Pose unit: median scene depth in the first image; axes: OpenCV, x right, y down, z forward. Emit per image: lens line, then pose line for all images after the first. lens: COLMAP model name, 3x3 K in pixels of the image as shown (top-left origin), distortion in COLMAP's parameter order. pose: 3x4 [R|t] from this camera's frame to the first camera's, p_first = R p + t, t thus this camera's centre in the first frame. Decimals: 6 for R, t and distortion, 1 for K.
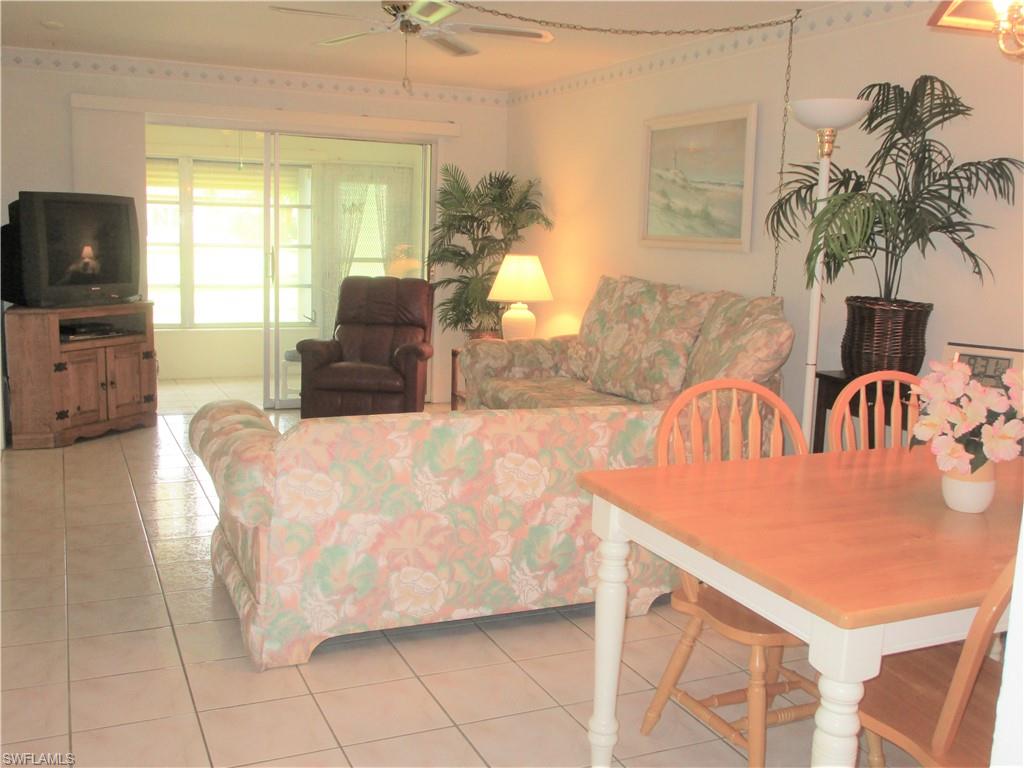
lens RADIAL K [[999.7, 0, 516.8], [0, 999.7, 384.6], [0, 0, 1]] dist [-0.014916, 0.000000]
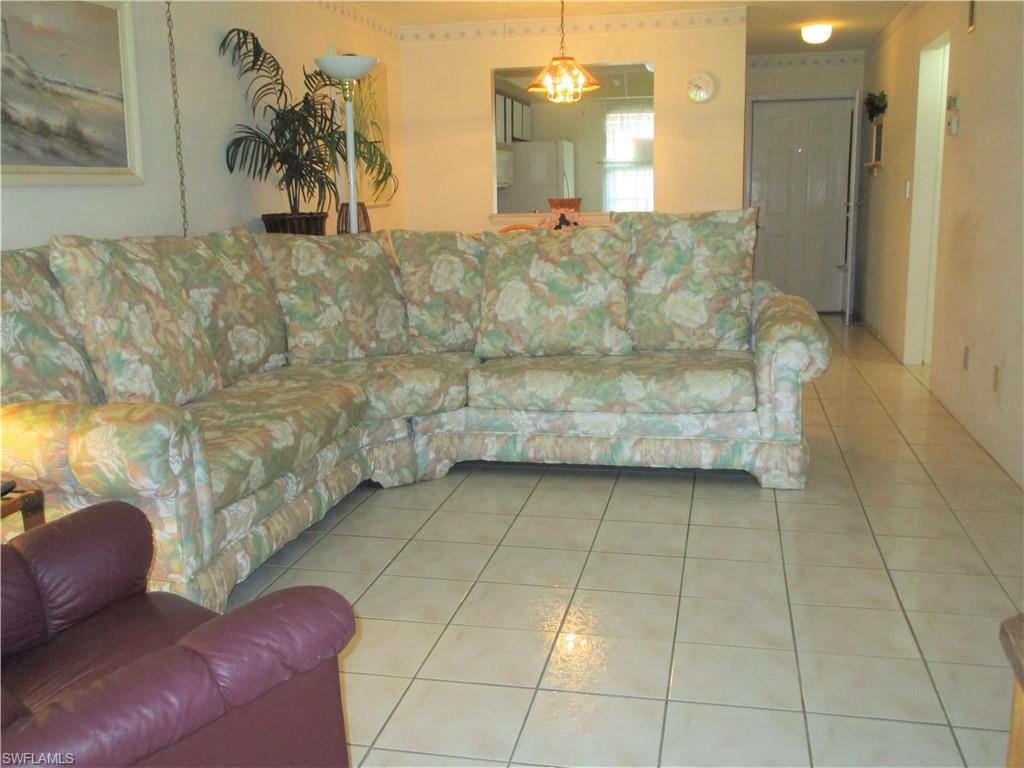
lens RADIAL K [[999.7, 0, 514.1], [0, 999.7, 382.6], [0, 0, 1]] dist [-0.014916, 0.000000]
pose [[-0.805584, -0.130130, 0.578014, -0.472693], [0.087487, 0.938761, 0.333276, -0.211344], [-0.585987, 0.319051, -0.744867, 1.390156]]
